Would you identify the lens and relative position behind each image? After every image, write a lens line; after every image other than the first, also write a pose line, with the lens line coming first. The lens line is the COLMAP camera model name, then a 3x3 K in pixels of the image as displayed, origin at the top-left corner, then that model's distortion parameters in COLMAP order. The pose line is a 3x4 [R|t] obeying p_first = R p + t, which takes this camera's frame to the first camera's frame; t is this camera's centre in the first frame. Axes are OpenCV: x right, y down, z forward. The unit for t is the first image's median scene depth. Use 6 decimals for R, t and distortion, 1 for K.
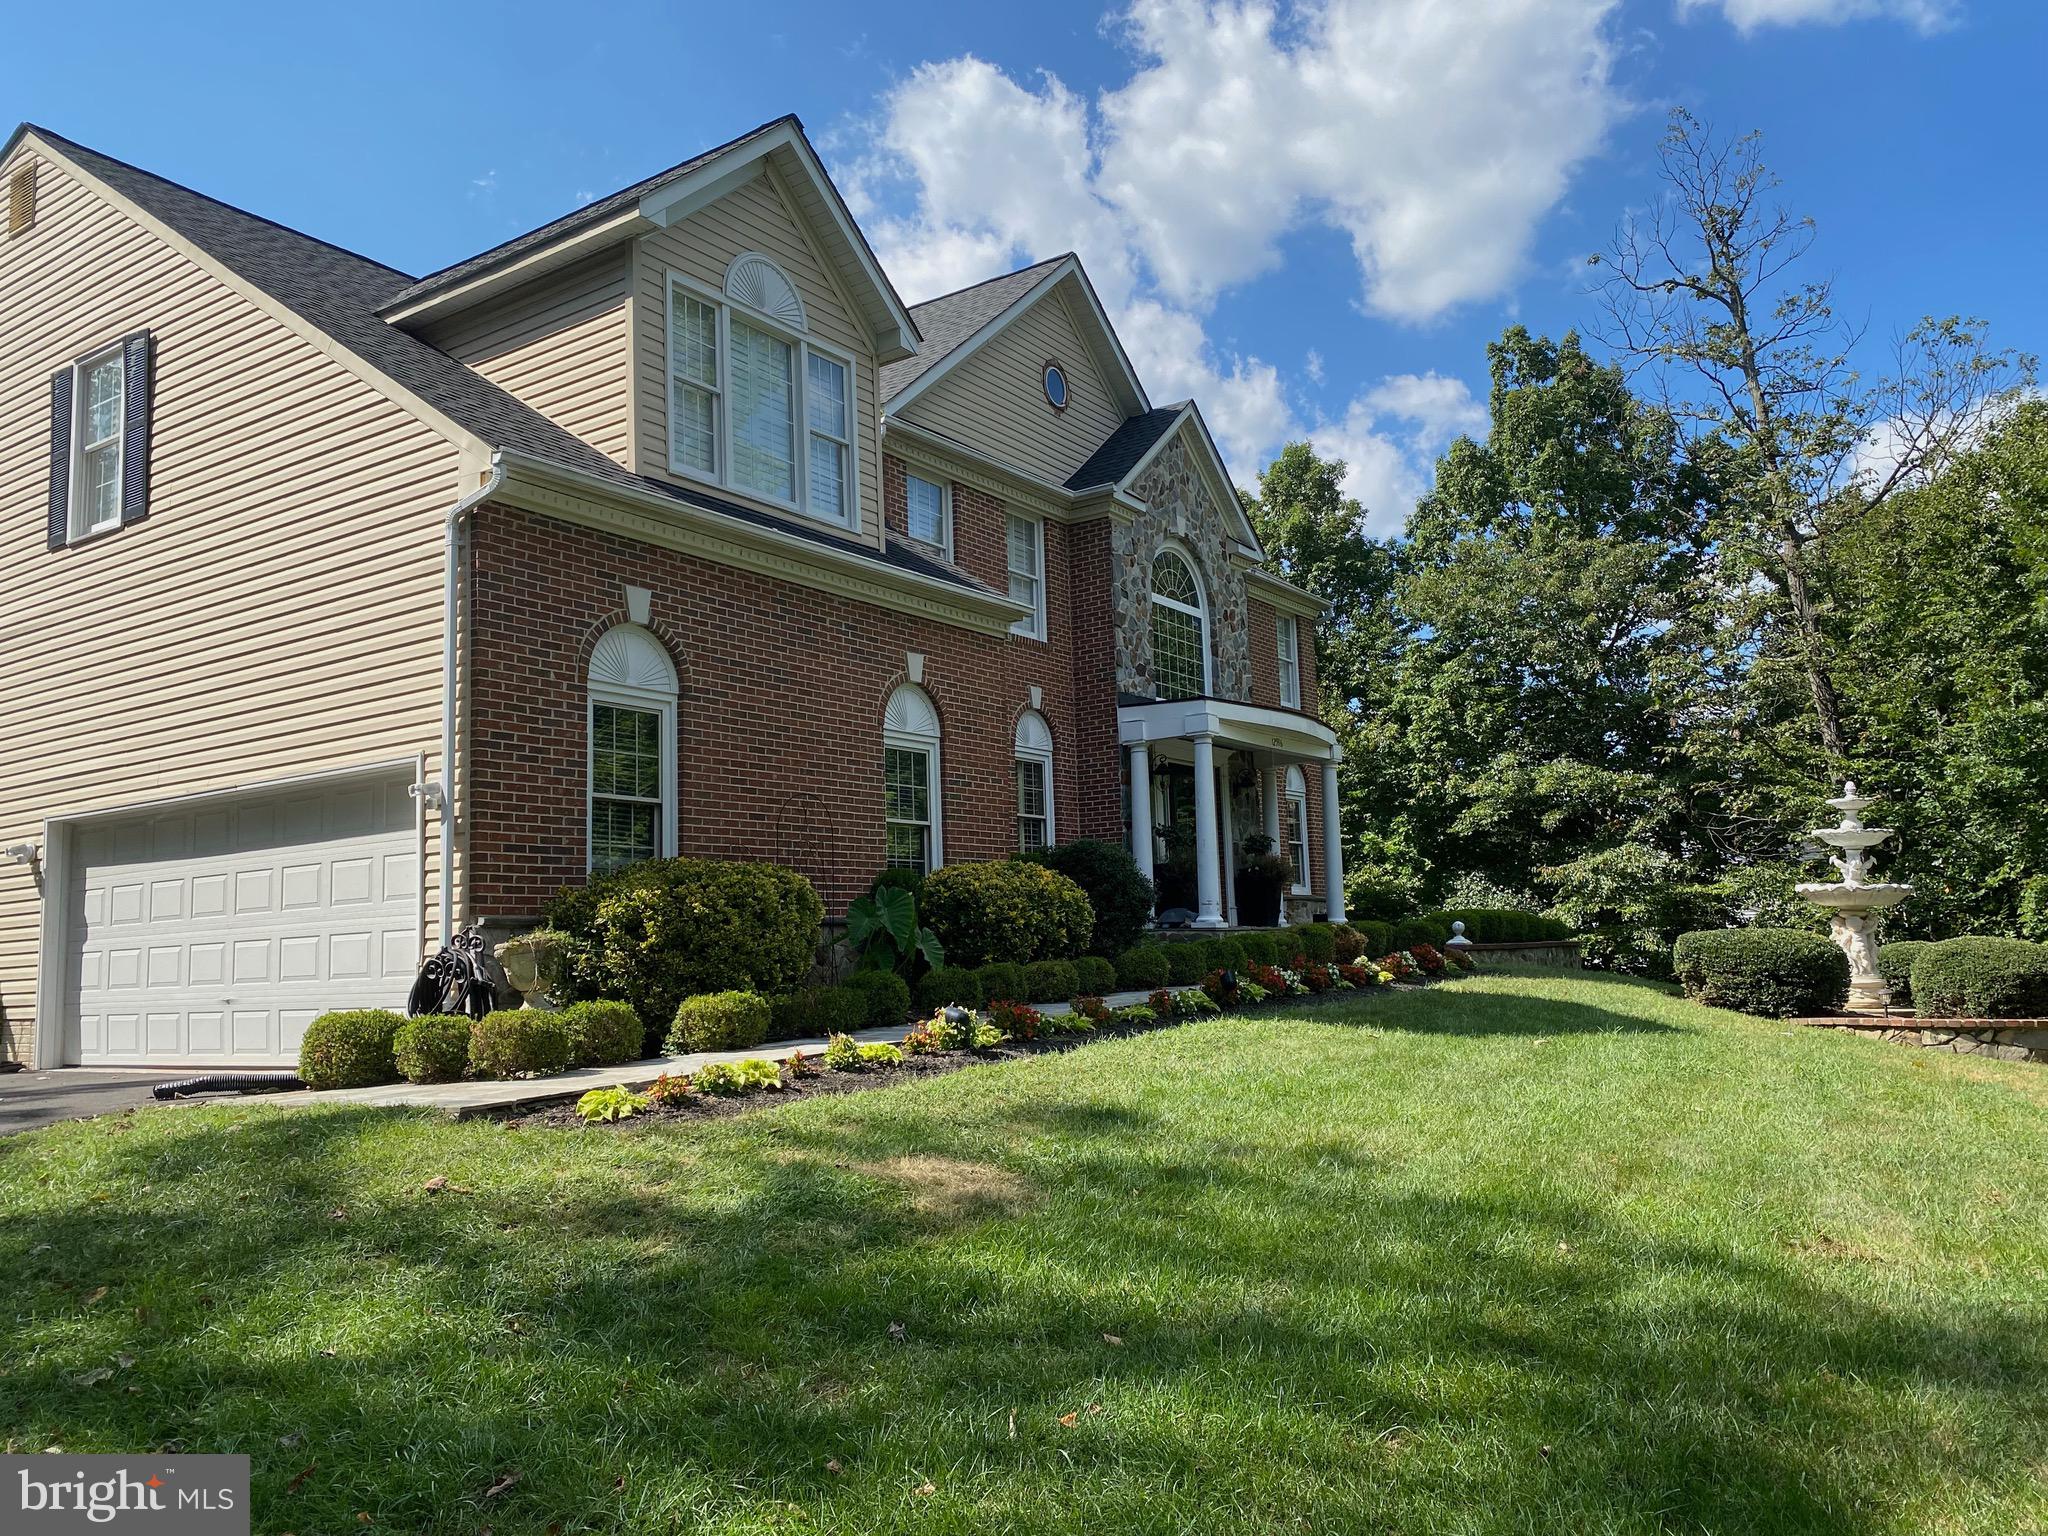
lens RADIAL K [[1564.2, 0, 1028.9], [0, 1564.2, 772.9], [0, 0, 1]] dist [0.075450, -0.084041]
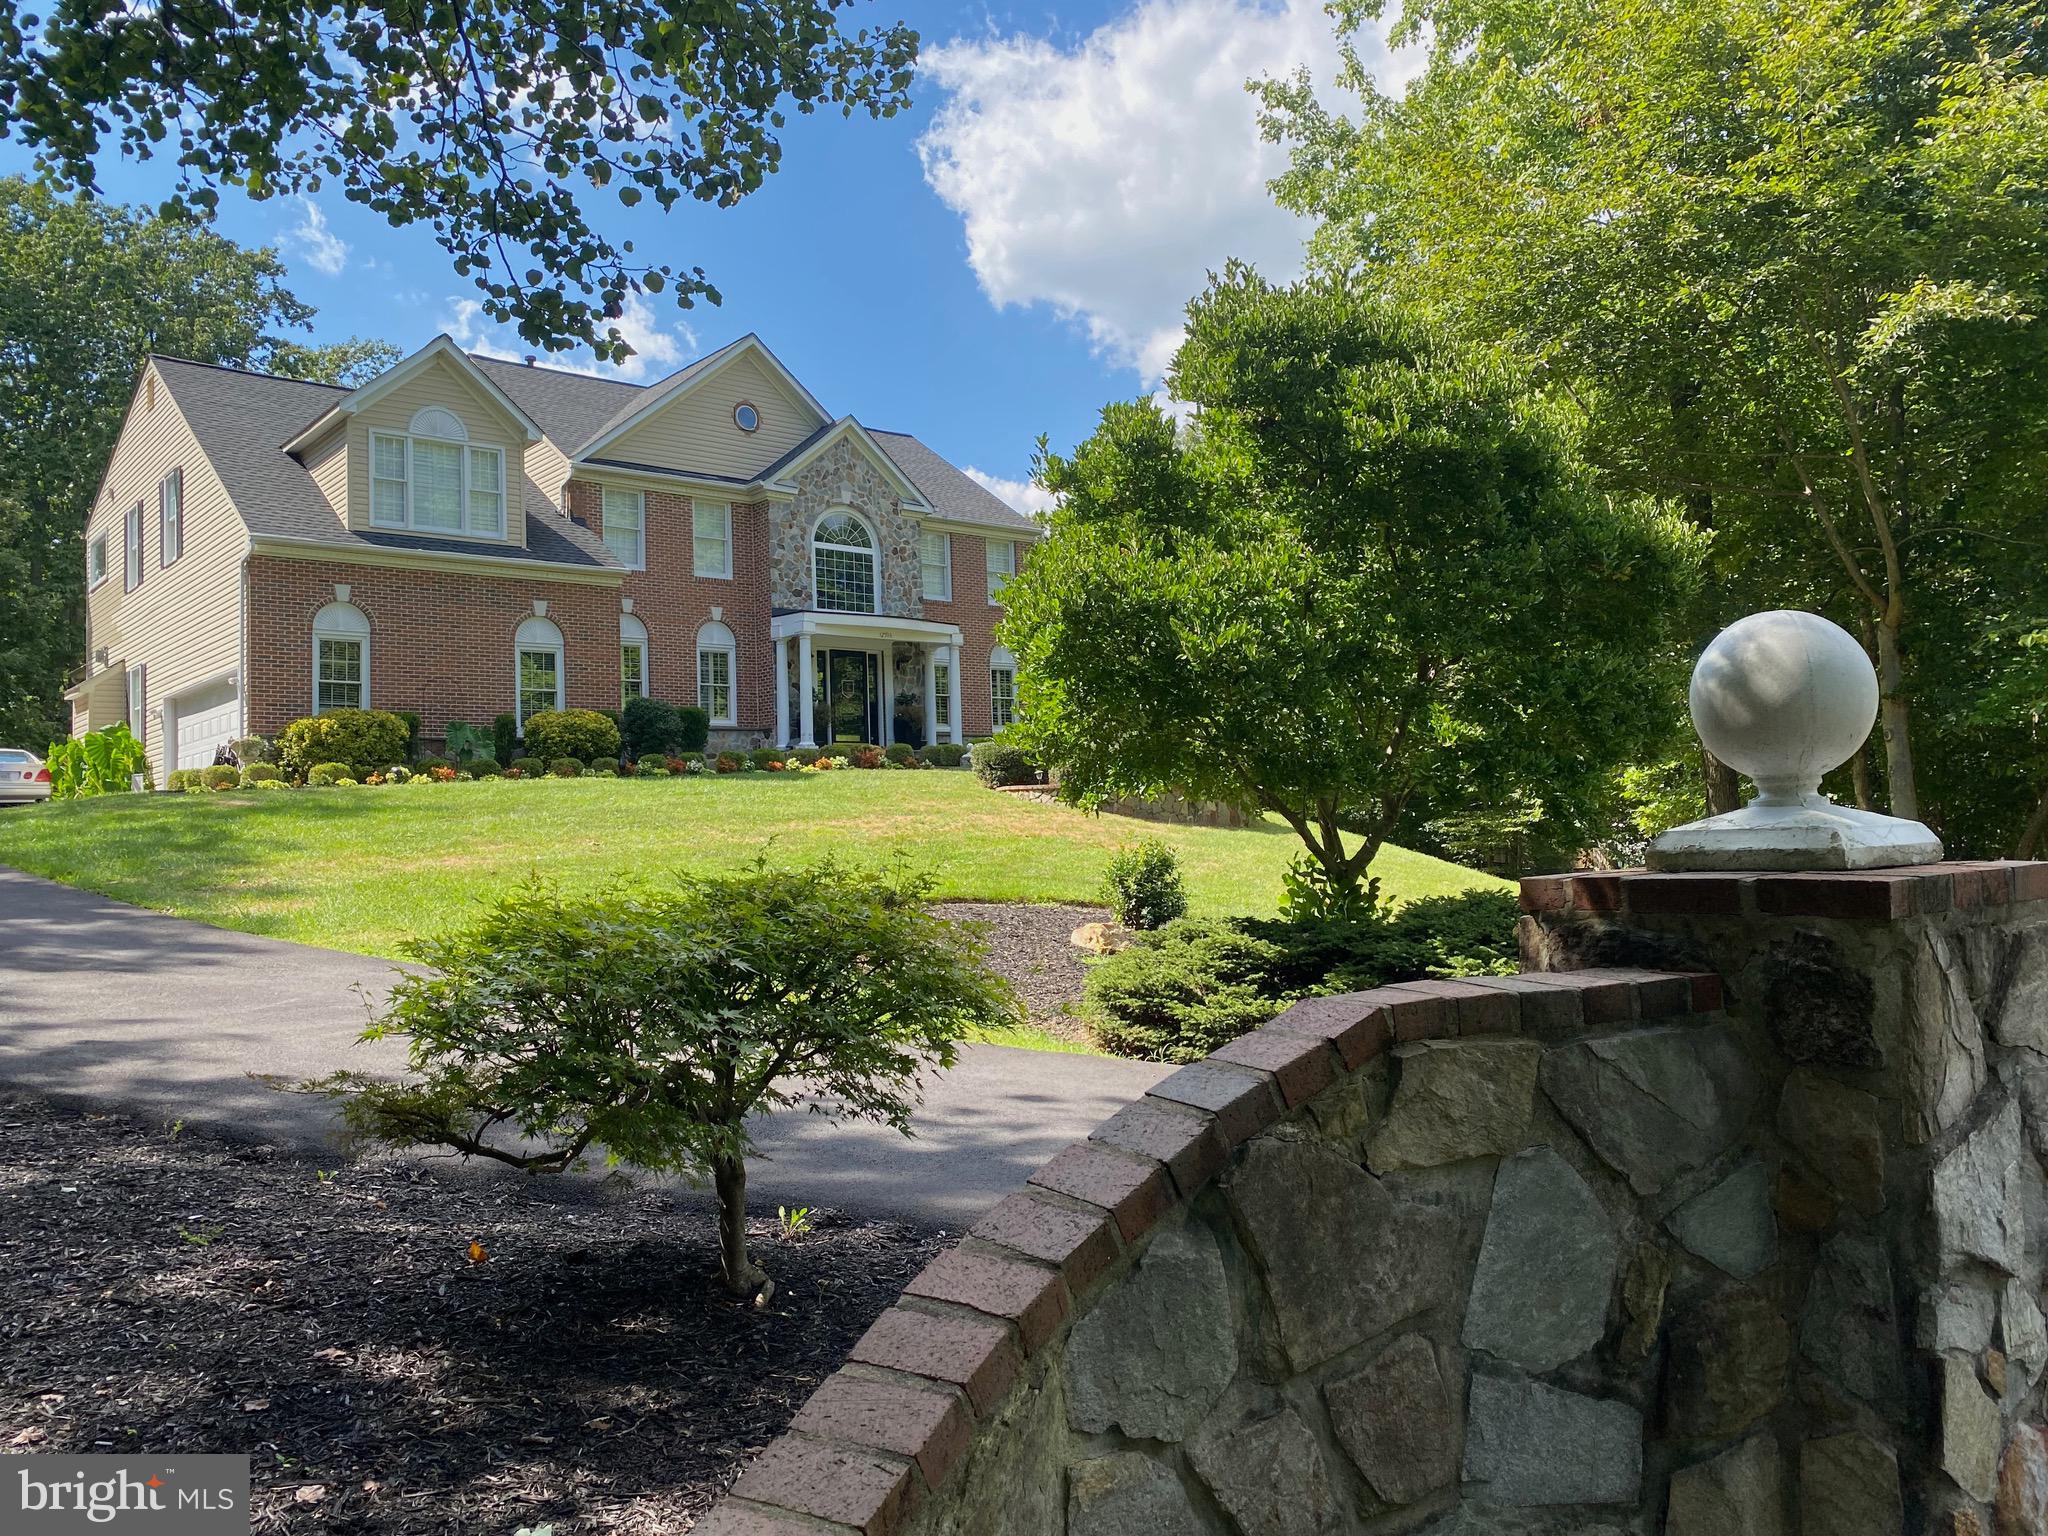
lens RADIAL K [[1564.2, 0, 1019.6], [0, 1564.2, 768.2], [0, 0, 1]] dist [0.075450, -0.084041]
pose [[0.960306, -0.005929, -0.278885, 0.778629], [0.029003, 0.996478, 0.078681, -0.006264], [0.277436, -0.083646, 0.957096, -0.530904]]
